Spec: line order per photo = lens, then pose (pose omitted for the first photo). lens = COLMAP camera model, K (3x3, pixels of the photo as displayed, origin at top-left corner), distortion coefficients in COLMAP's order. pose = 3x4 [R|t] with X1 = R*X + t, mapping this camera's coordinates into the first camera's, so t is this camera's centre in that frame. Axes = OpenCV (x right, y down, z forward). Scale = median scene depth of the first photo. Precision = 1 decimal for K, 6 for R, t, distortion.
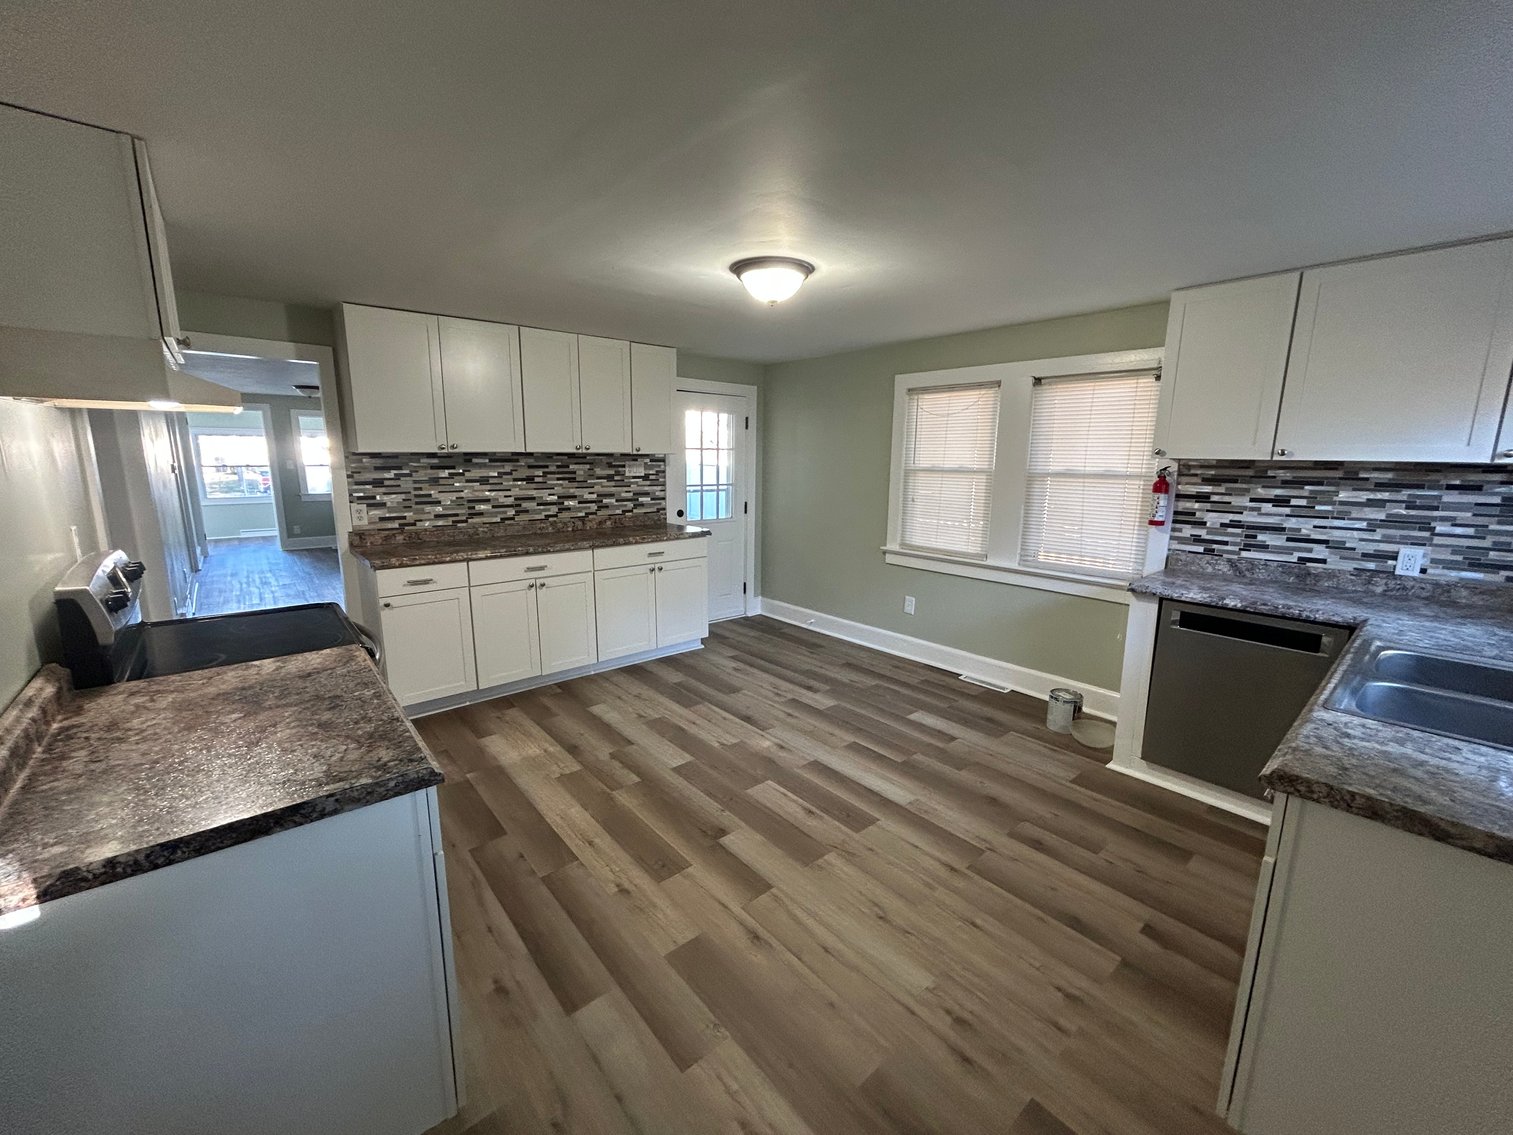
lens RADIAL K [[609.0, 0, 746.9], [0, 609.0, 568.5], [0, 0, 1]] dist [0.000698, 0.000328]
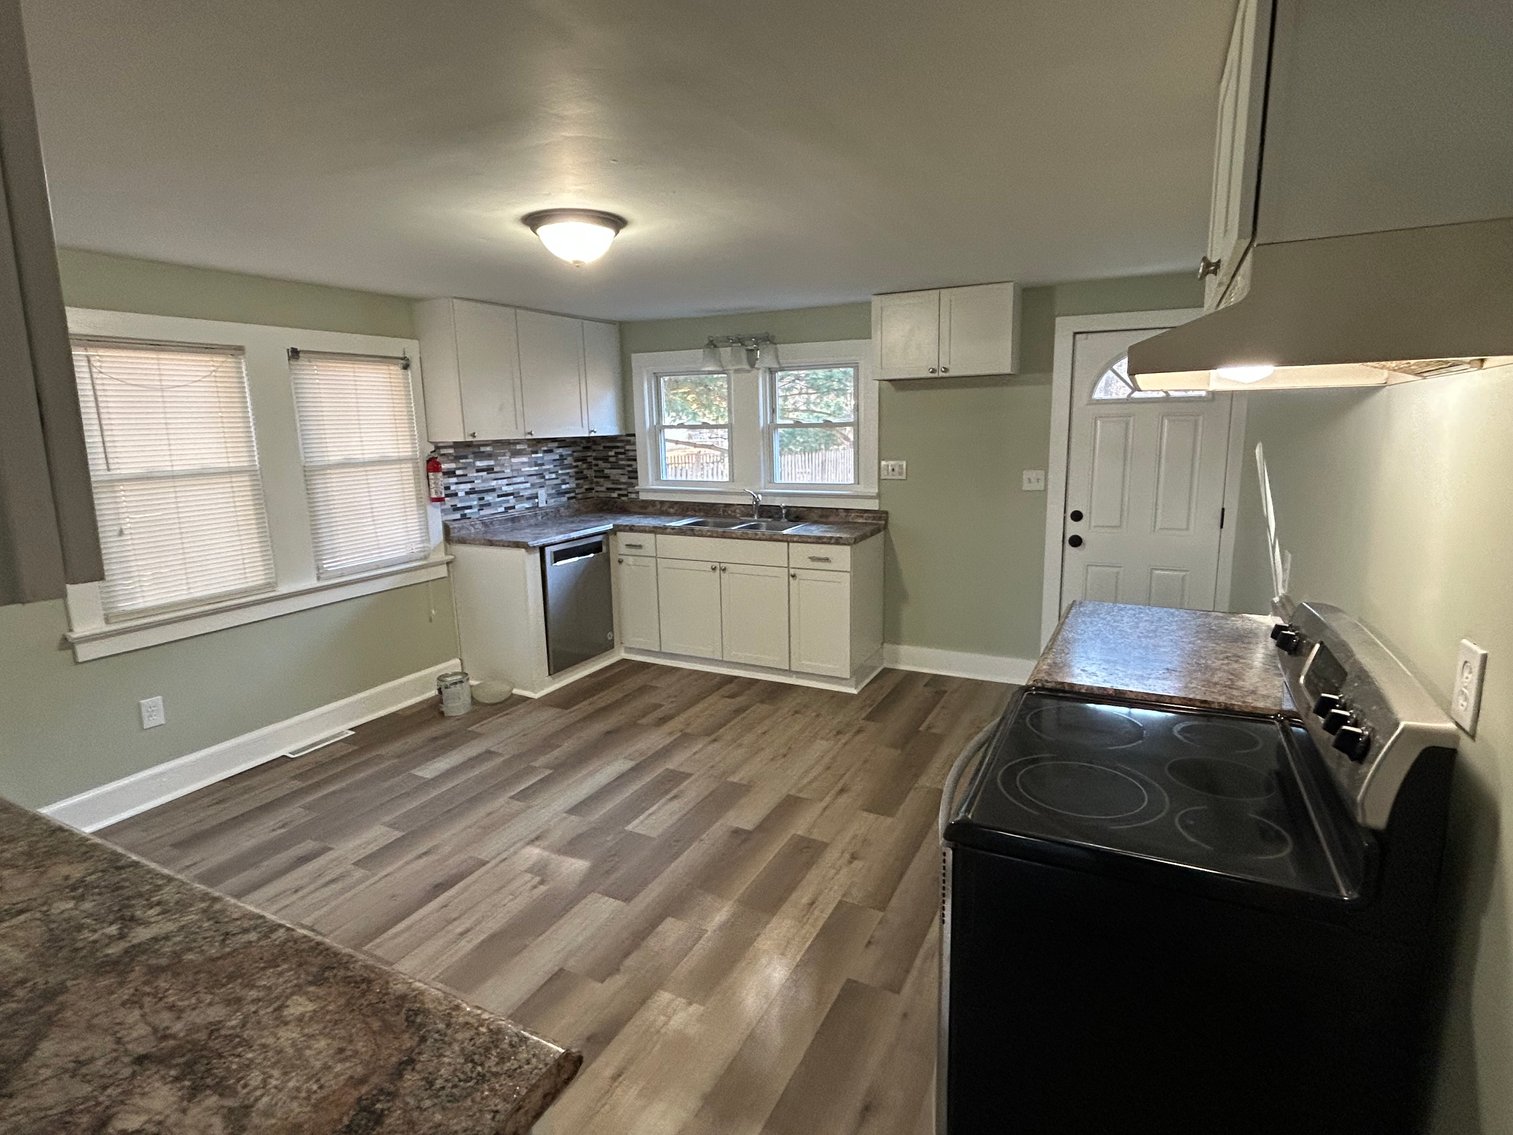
lens RADIAL K [[771.3, 0, 756.5], [0, 771.3, 567.5], [0, 0, 1]] dist [-0.001053, -0.000427]
pose [[-0.387117, -0.173806, 0.905501, -0.868778], [0.192102, 0.945317, 0.263576, -0.223286], [-0.901797, 0.275983, -0.332559, 1.009816]]
